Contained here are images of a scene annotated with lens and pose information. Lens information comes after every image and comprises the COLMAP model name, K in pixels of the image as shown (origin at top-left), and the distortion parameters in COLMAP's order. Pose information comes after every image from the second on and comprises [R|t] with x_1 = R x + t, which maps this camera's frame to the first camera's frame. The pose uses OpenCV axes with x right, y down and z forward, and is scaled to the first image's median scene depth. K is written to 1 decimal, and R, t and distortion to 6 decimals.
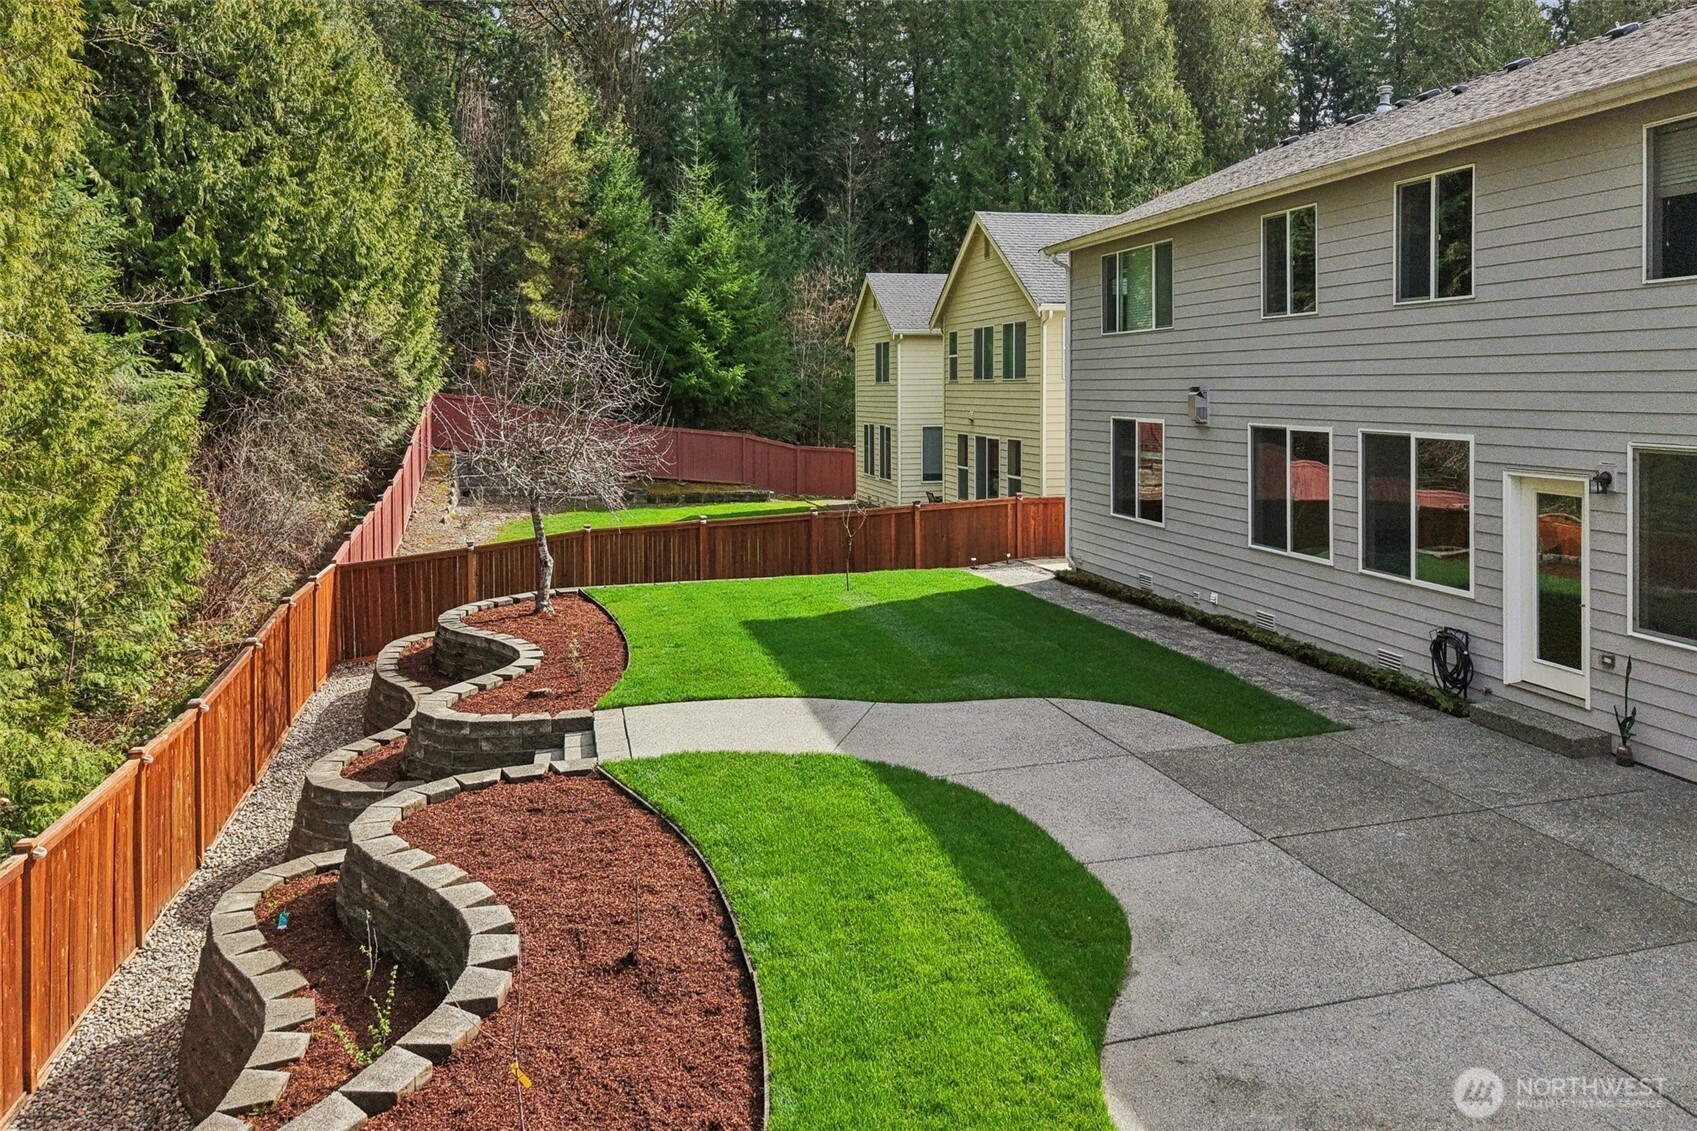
lens RADIAL K [[1153.4, 0, 848.5], [0, 1153.4, 565.5], [0, 0, 1]] dist [0.031969, -0.031938]
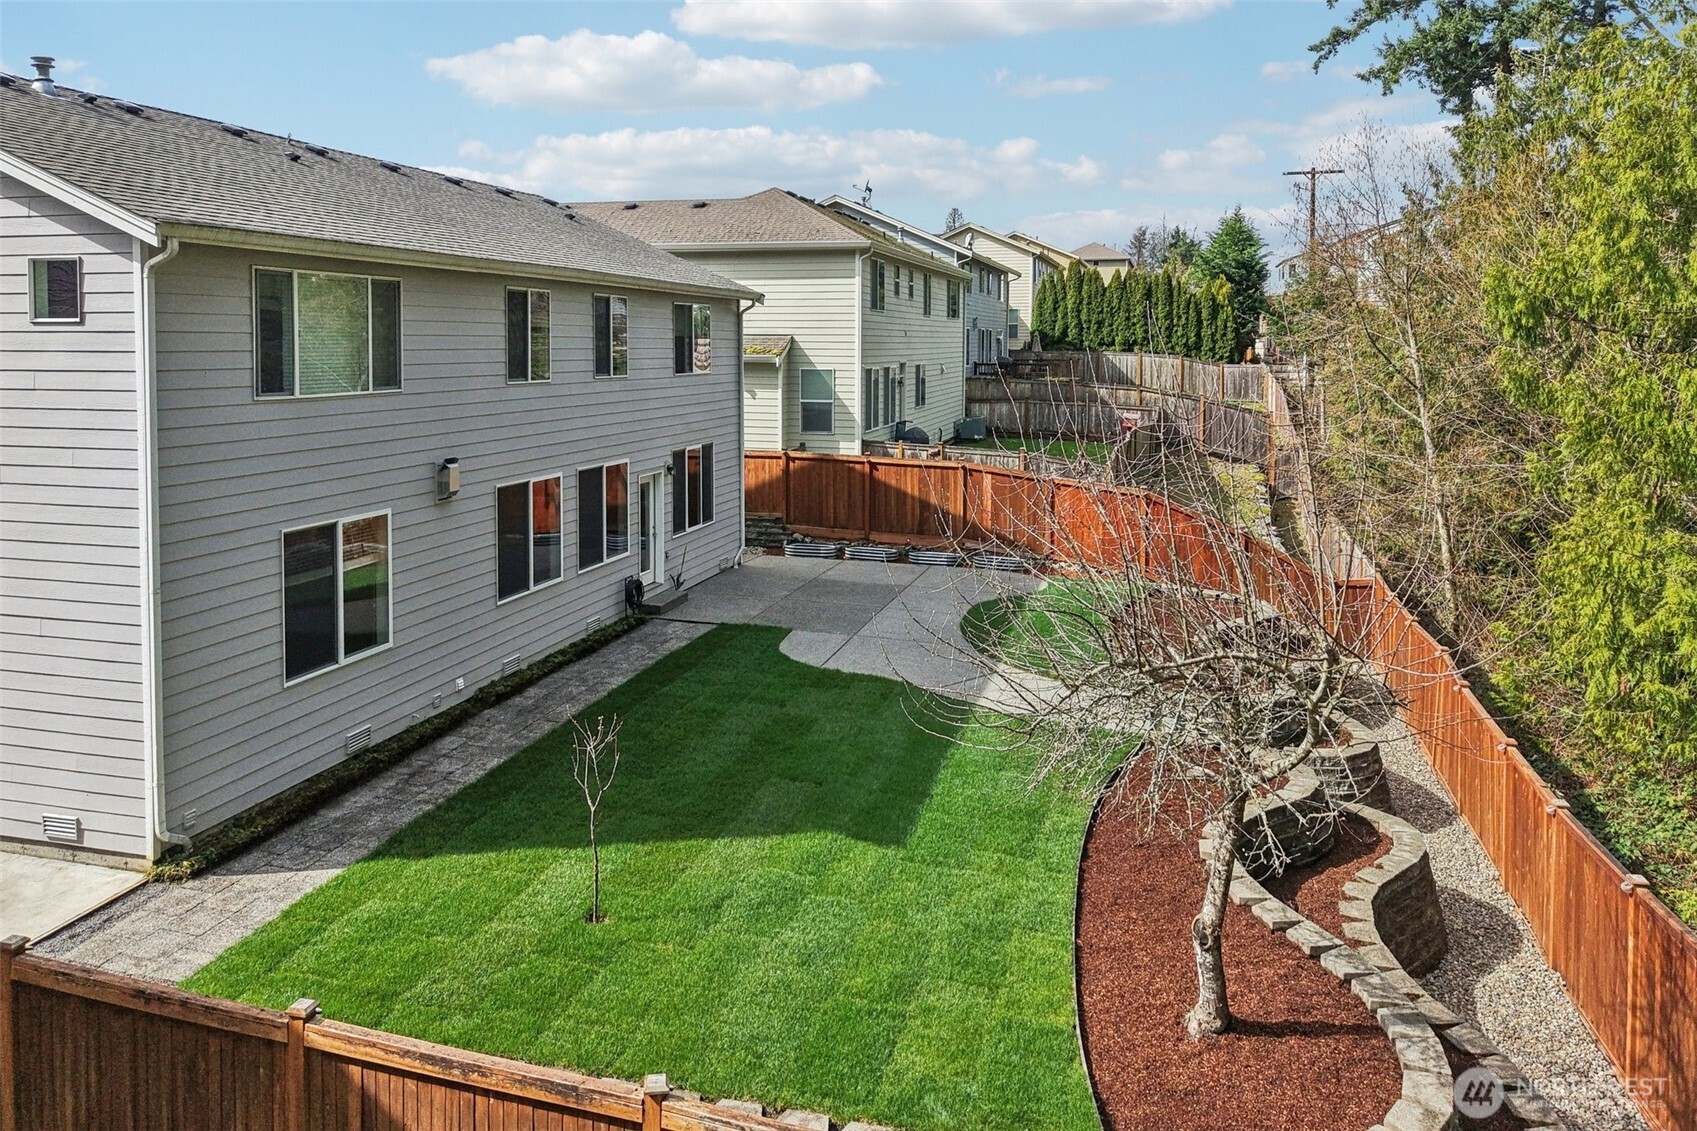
lens RADIAL K [[1153.4, 0, 848.5], [0, 1153.4, 565.5], [0, 0, 1]] dist [0.031969, -0.031938]
pose [[-0.863491, 0.057314, 0.501097, -0.455586], [0.219356, 0.937314, 0.270786, -0.284171], [-0.454166, 0.343740, -0.821934, 1.853005]]
